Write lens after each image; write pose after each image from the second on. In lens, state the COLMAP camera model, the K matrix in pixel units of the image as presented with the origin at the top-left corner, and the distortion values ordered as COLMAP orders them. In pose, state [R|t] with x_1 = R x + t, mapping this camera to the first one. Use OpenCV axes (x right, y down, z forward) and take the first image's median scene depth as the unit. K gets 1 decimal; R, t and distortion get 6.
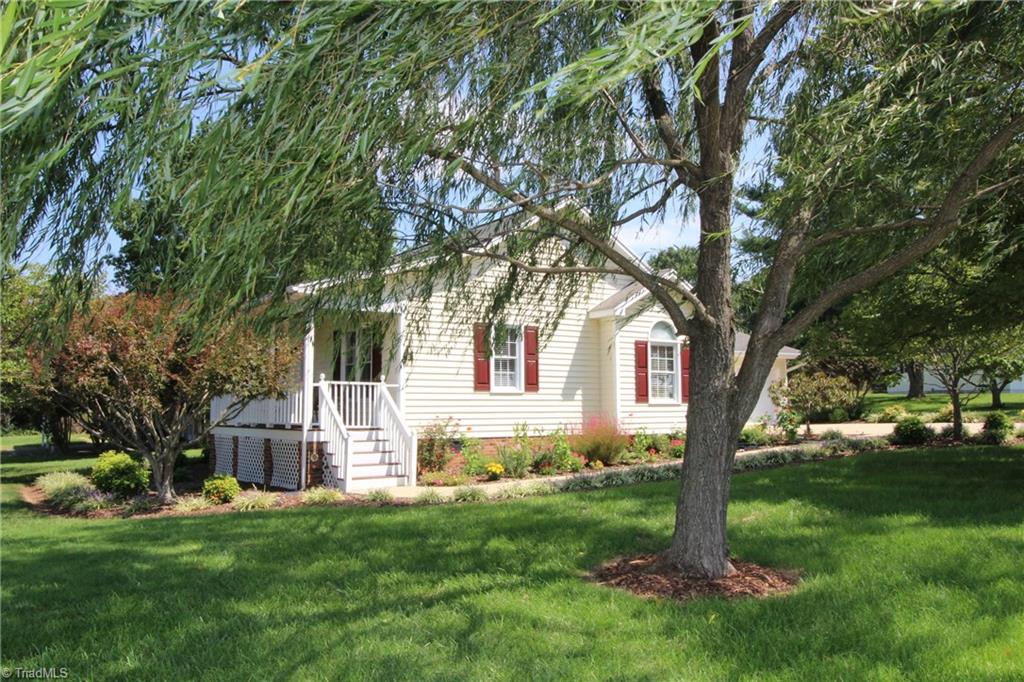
lens RADIAL K [[811.6, 0, 514.5], [0, 811.6, 338.2], [0, 0, 1]] dist [-0.004249, 0.004932]
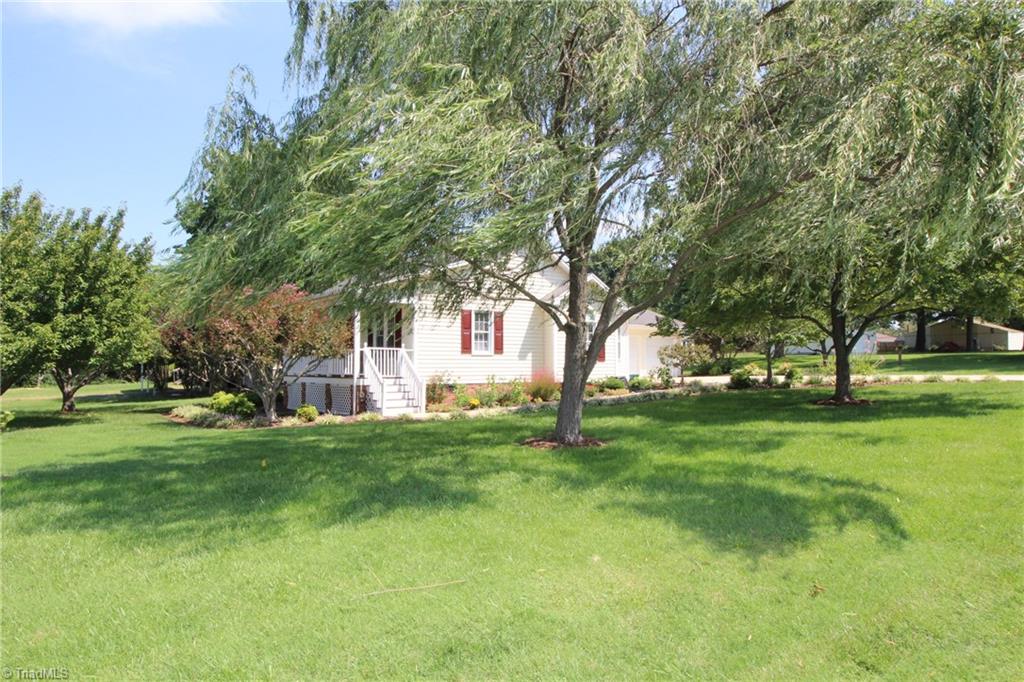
lens RADIAL K [[670.1, 0, 511.6], [0, 670.1, 347.8], [0, 0, 1]] dist [0.002772, -0.000379]
pose [[0.999576, 0.005093, 0.028651, 0.010613], [-0.006824, 0.998136, 0.060641, -0.026570], [-0.028289, -0.060810, 0.997748, -0.305314]]
